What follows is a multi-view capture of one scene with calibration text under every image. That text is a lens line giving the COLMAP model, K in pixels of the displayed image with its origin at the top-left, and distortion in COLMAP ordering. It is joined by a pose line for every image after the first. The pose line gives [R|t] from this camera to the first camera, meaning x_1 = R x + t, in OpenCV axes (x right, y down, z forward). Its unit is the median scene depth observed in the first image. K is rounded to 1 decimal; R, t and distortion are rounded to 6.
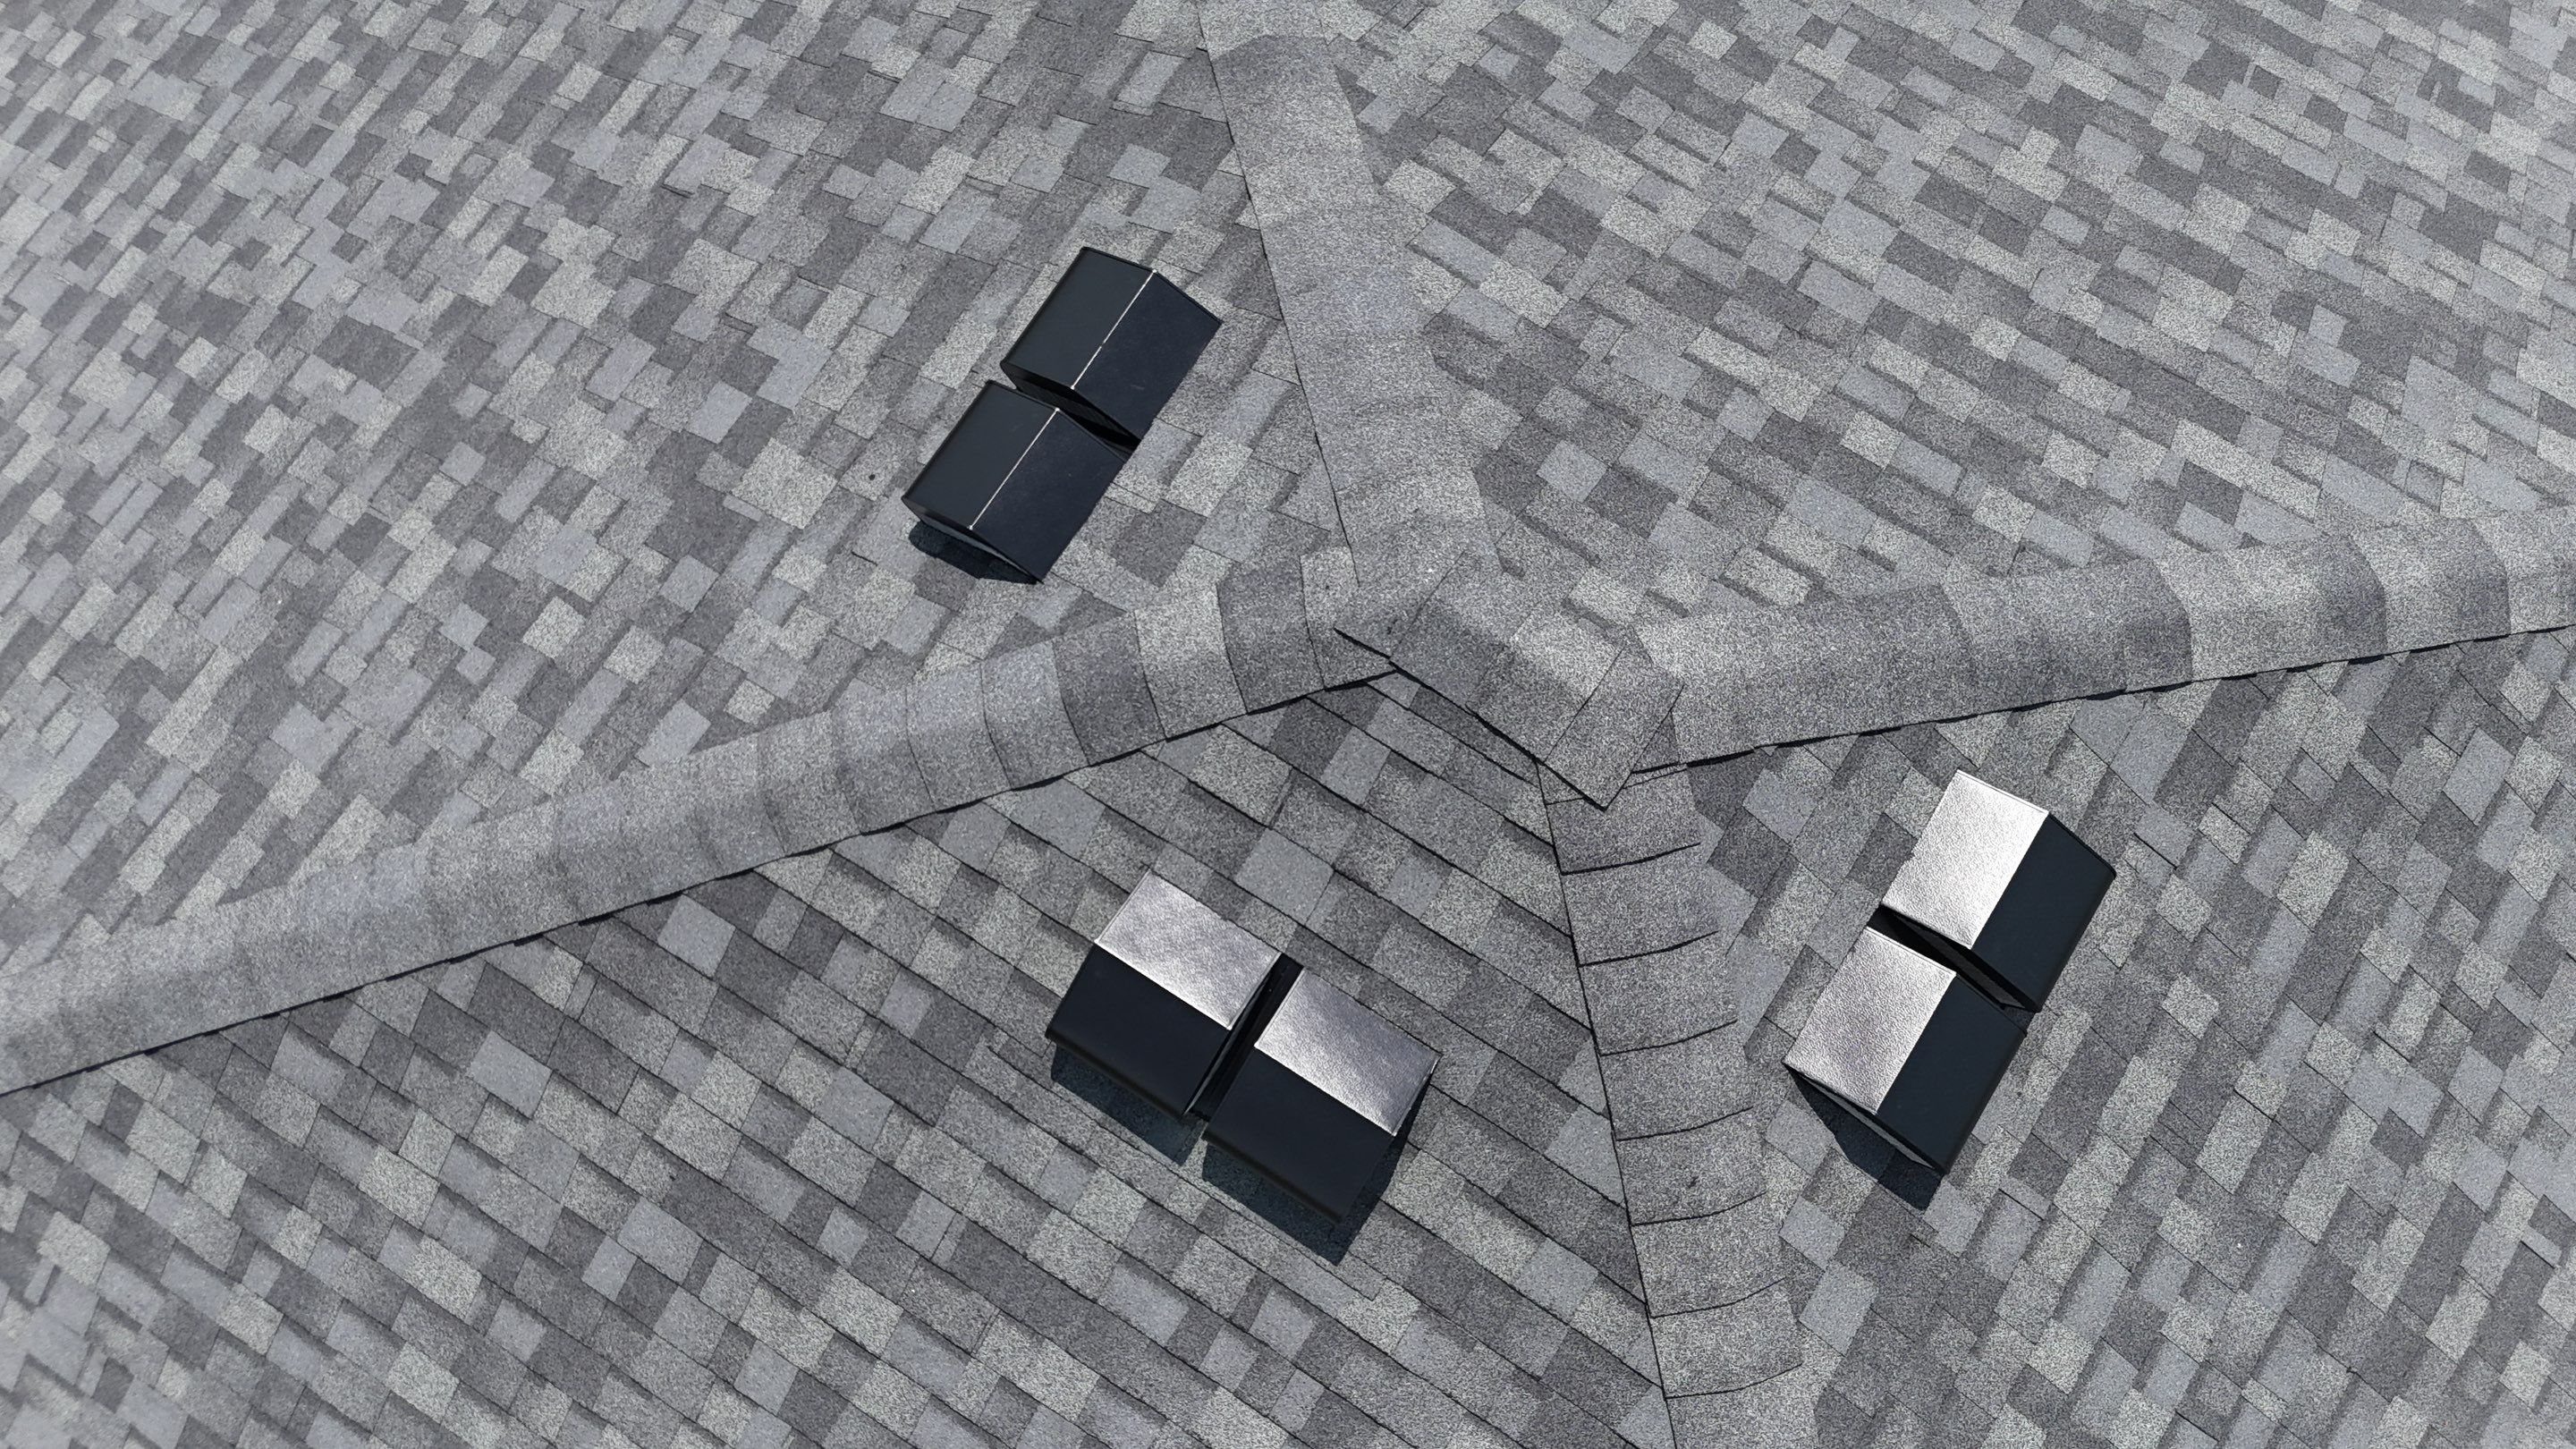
lens RADIAL K [[1874.9, 0, 1281.4], [0, 1874.9, 735.0], [0, 0, 1]] dist [0.065975, -0.057136]
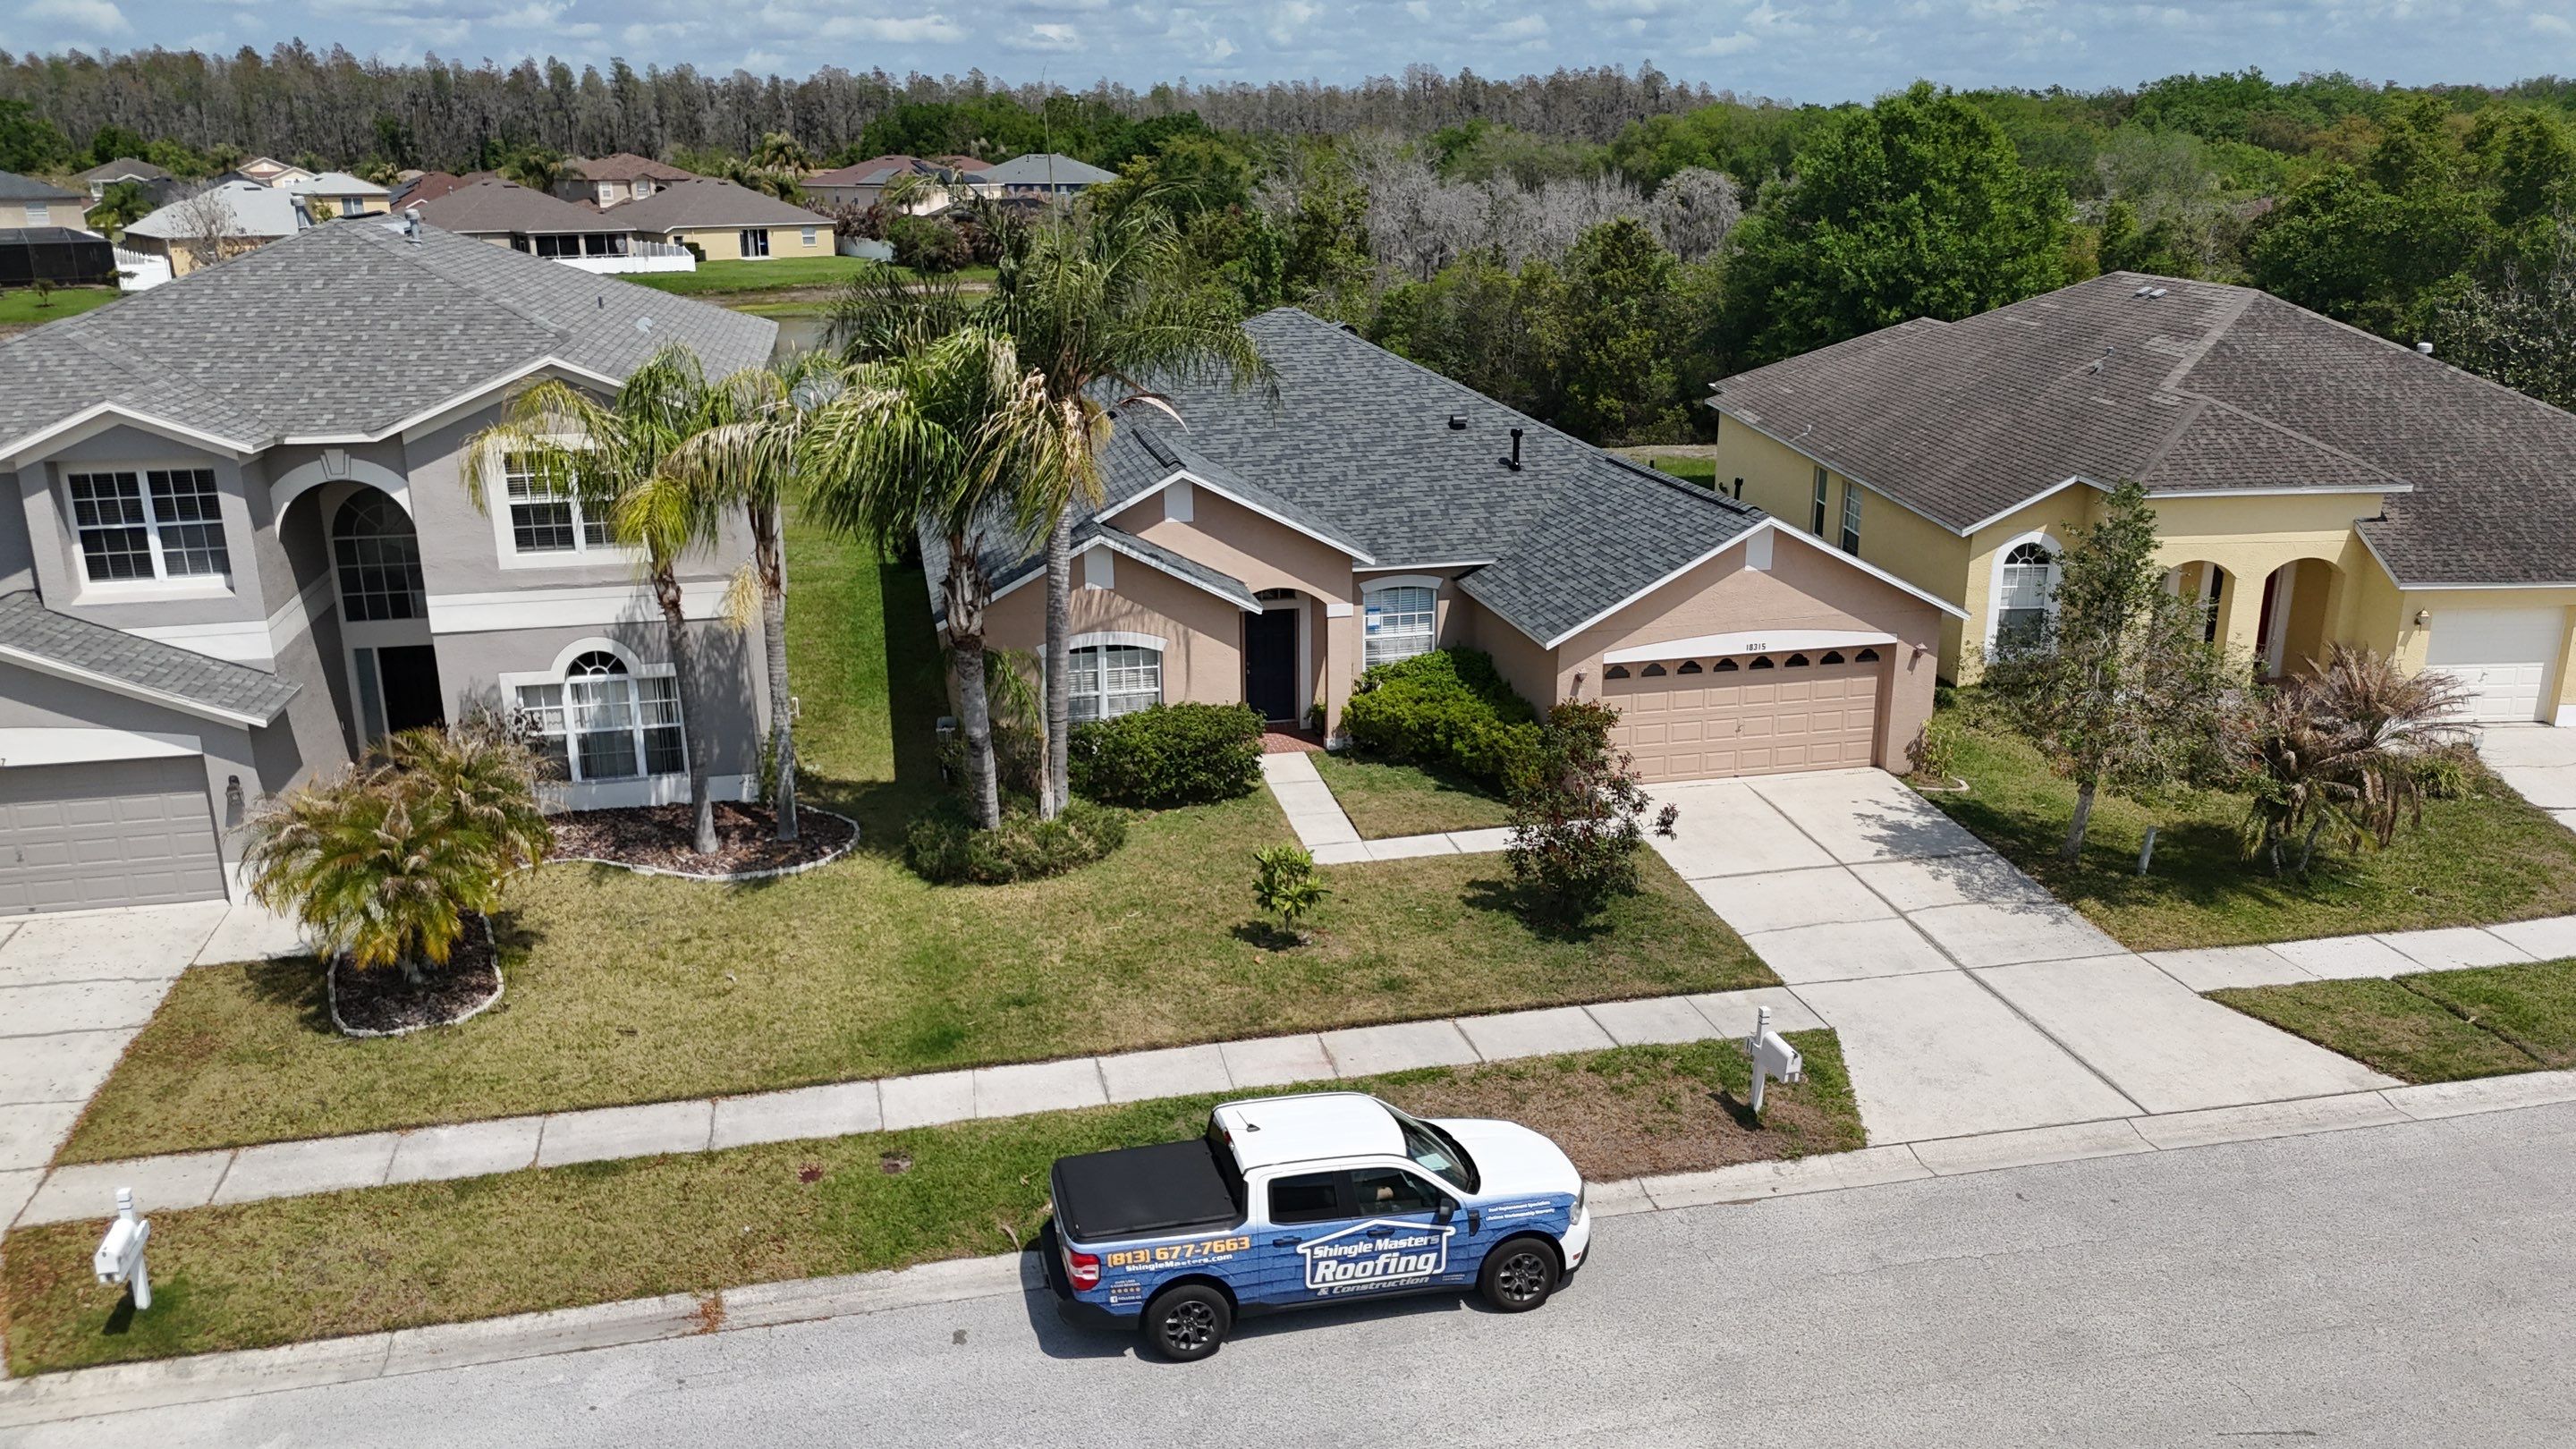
lens RADIAL K [[1874.9, 0, 1279.0], [0, 1874.9, 800.2], [0, 0, 1]] dist [0.065975, -0.057136]
pose [[-0.709601, 0.250551, -0.658552, 6.316254], [-0.684774, -0.025054, 0.728325, -6.299137], [0.165983, 0.967779, 0.189349, 1.377154]]
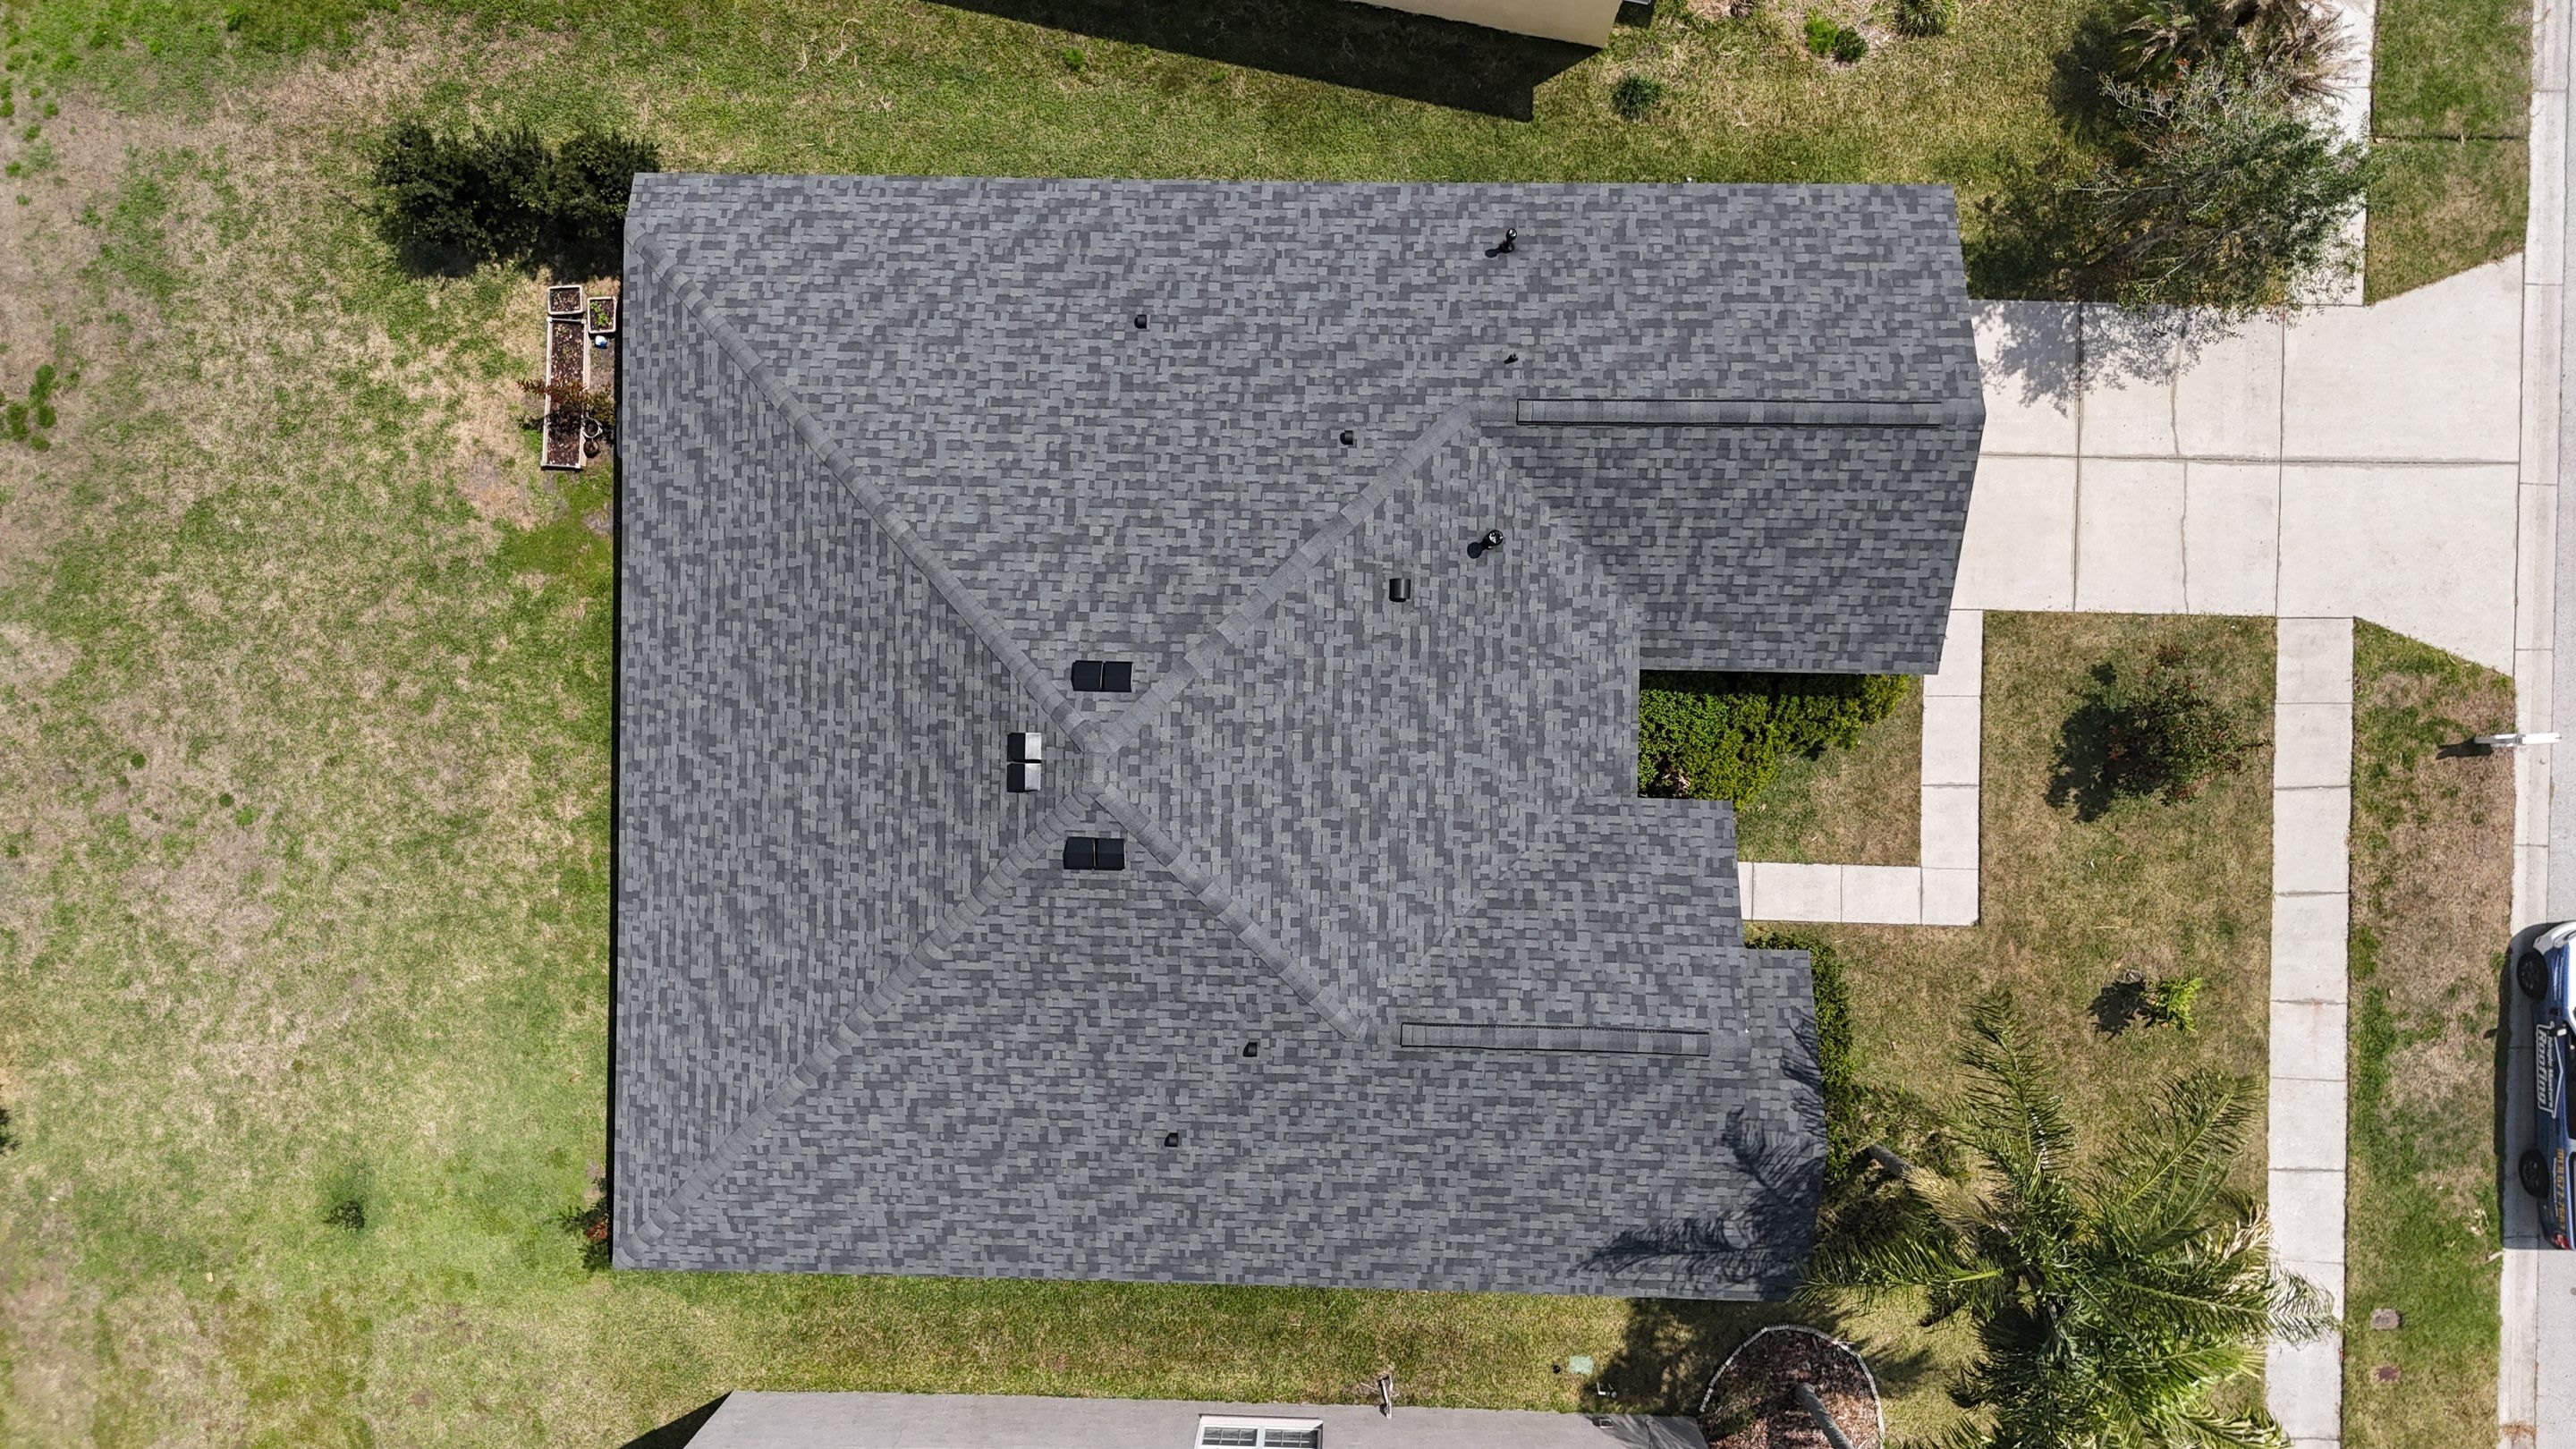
lens RADIAL K [[1874.9, 0, 1296.8], [0, 1874.9, 731.6], [0, 0, 1]] dist [0.065975, -0.057136]
pose [[0.522276, 0.852608, 0.016959, 0.226651], [-0.829287, 0.503154, 0.243144, -1.881156], [0.198774, -0.141052, 0.969842, -4.243377]]
